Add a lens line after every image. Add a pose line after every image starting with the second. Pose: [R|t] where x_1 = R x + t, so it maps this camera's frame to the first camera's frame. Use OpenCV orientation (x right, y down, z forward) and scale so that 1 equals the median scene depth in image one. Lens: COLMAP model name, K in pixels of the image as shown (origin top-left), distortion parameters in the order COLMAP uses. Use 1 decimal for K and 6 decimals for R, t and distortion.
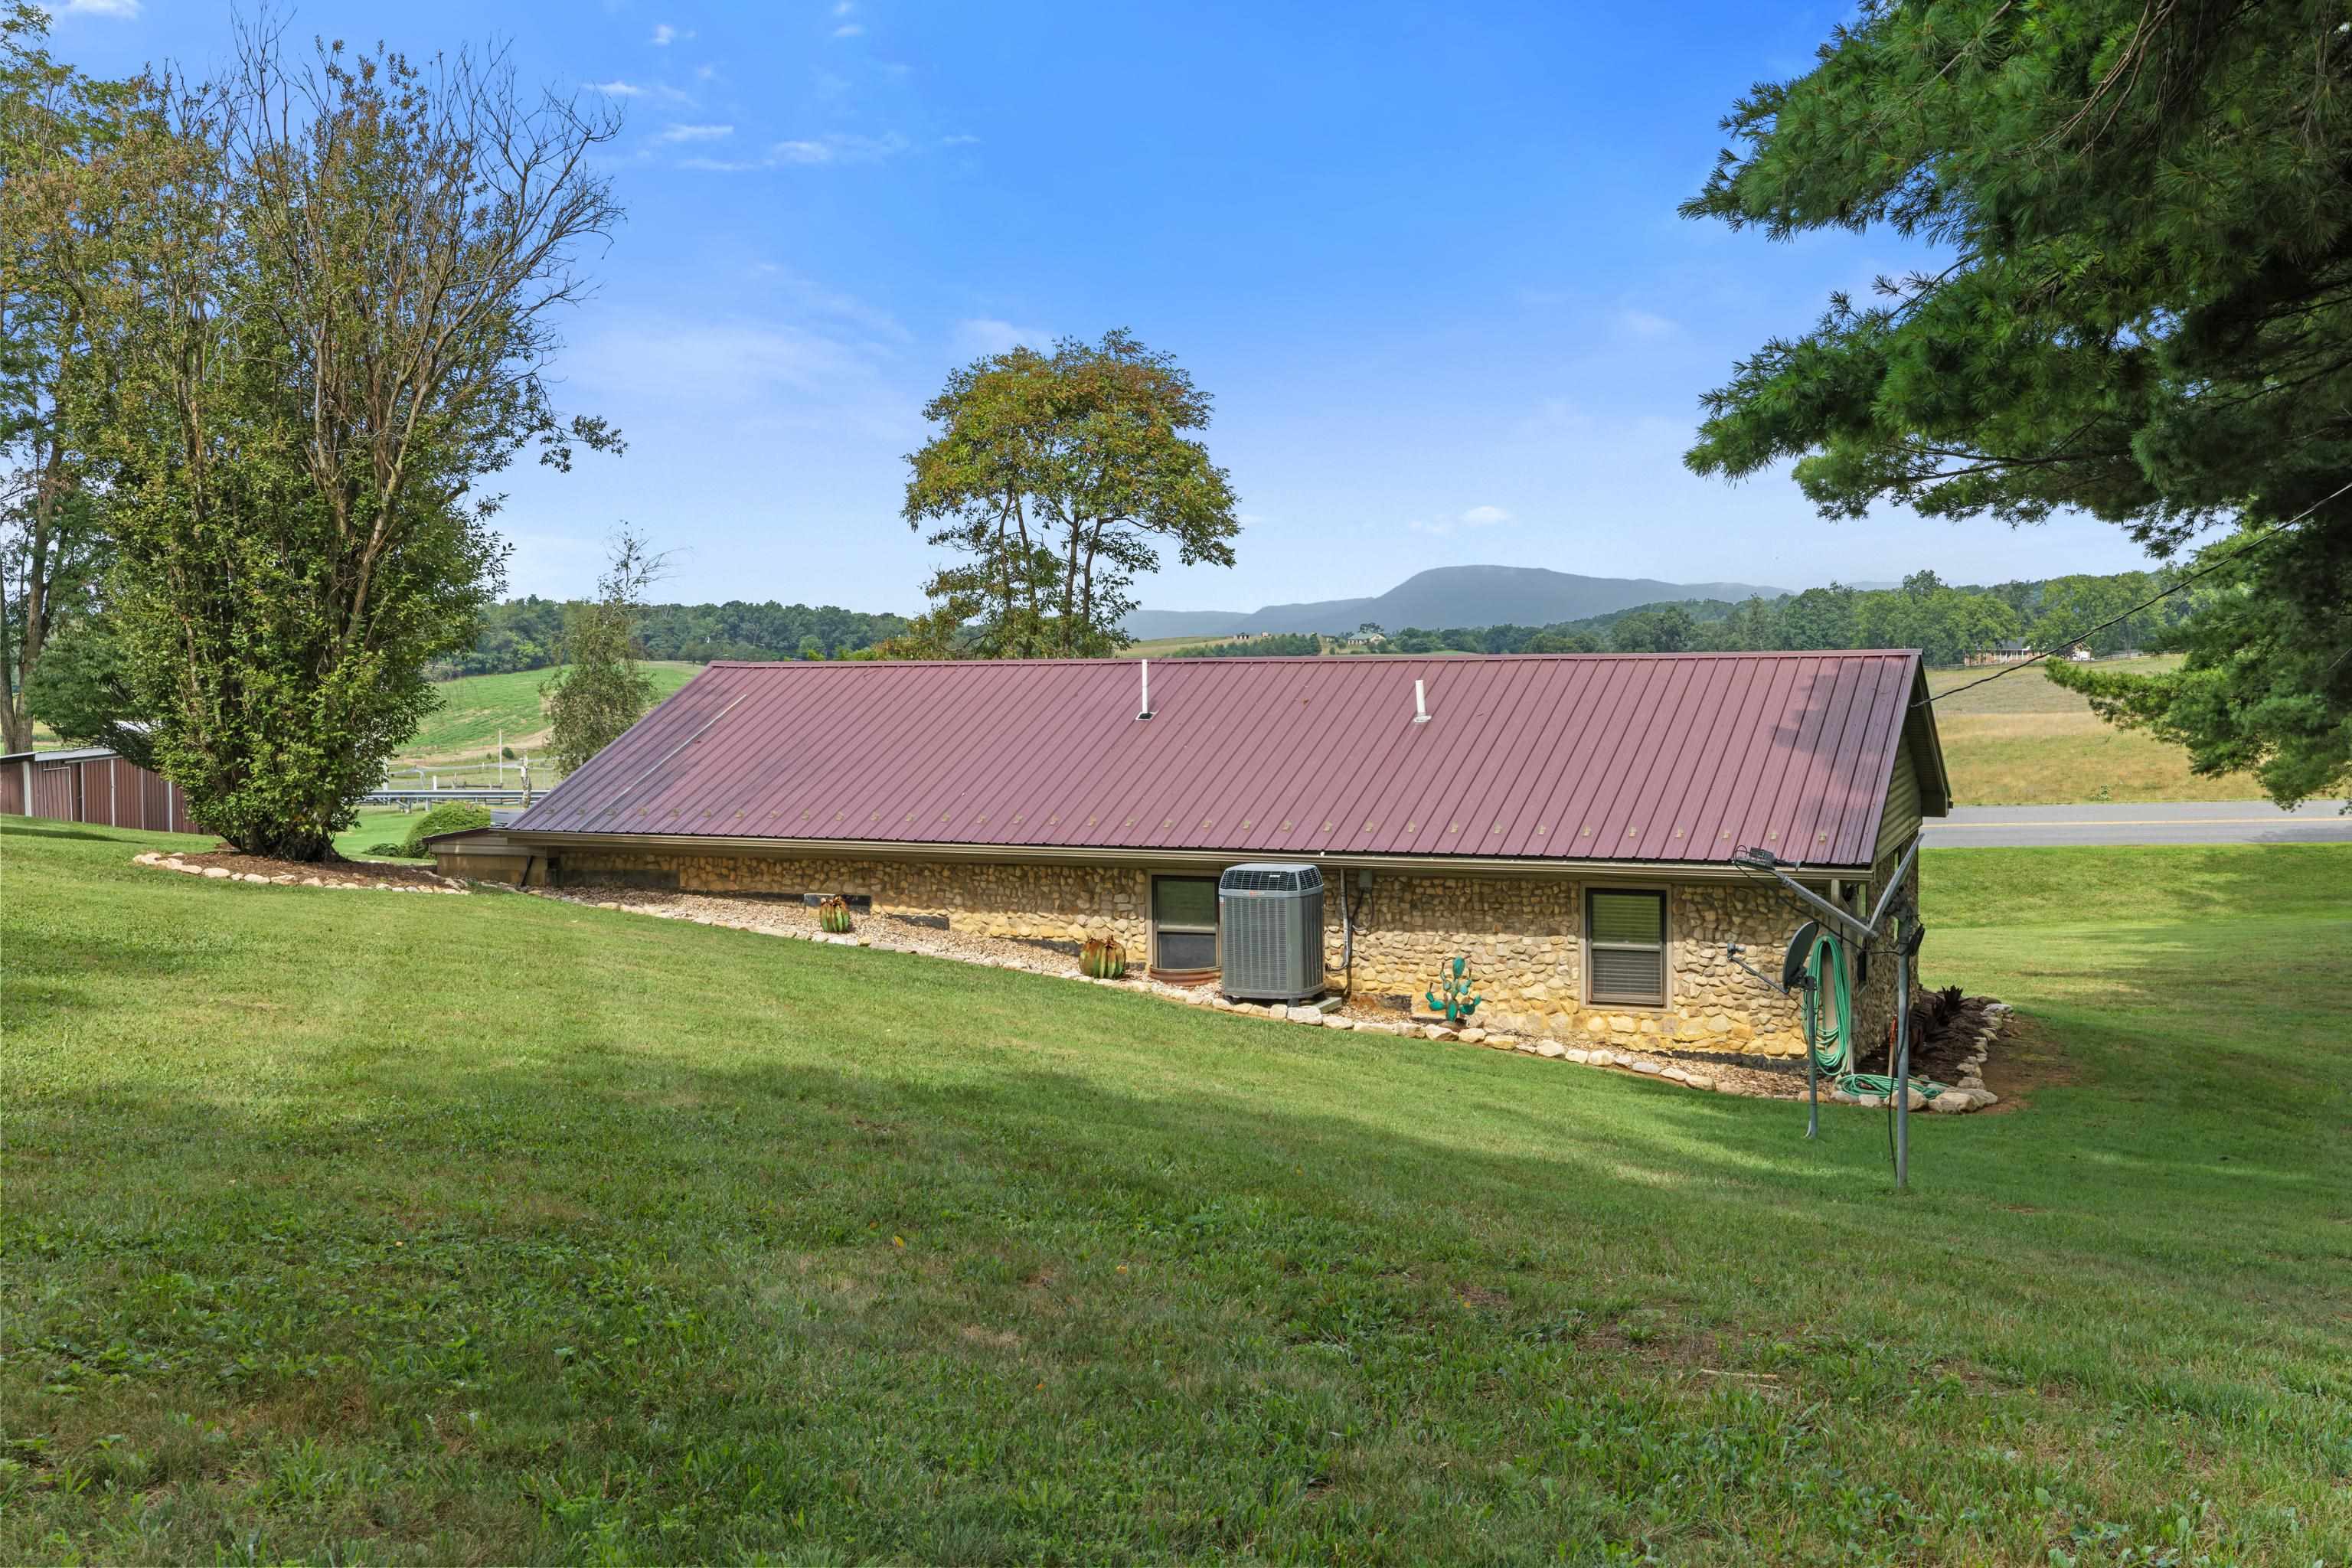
lens RADIAL K [[2280.9, 0, 1176.0], [0, 2280.9, 784.0], [0, 0, 1]] dist [-0.004693, 0.014045]
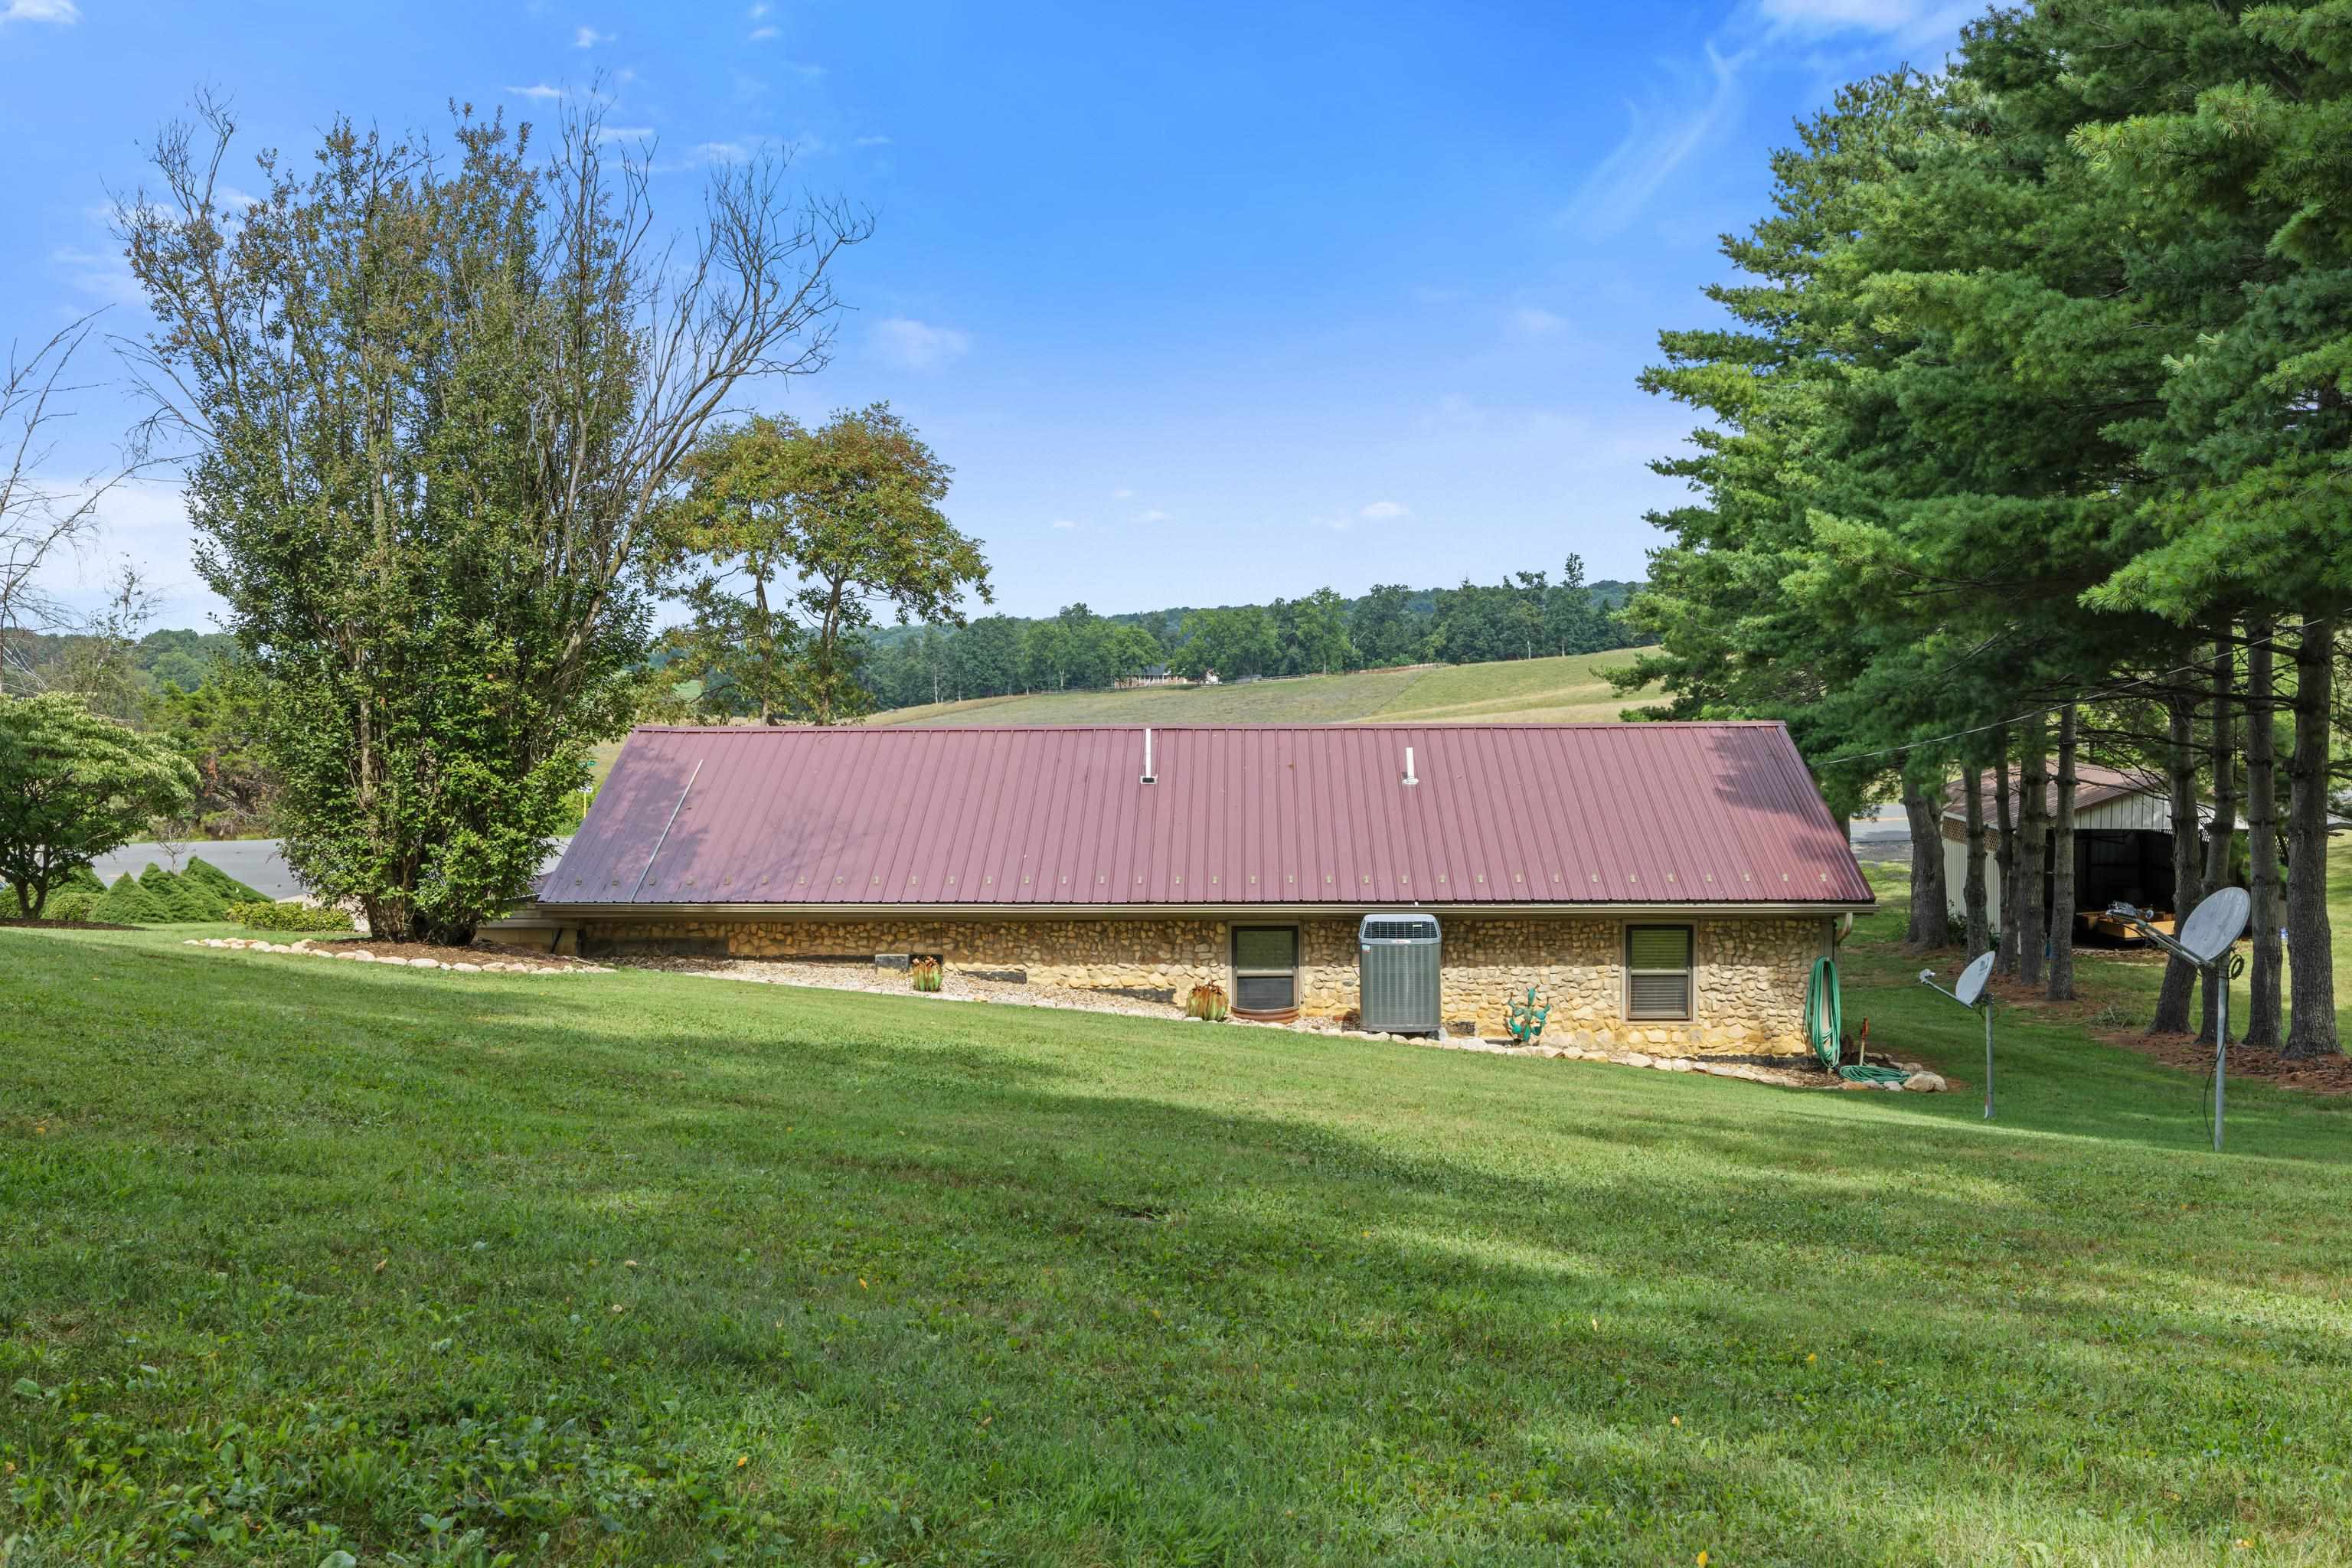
lens RADIAL K [[2148.9, 0, 1190.0], [0, 2148.9, 801.4], [0, 0, 1]] dist [0.006113, -0.008661]
pose [[0.925210, -0.016665, 0.379089, -0.428137], [0.015584, 0.999861, 0.005920, -0.027873], [-0.379135, 0.000430, 0.925341, 0.031307]]
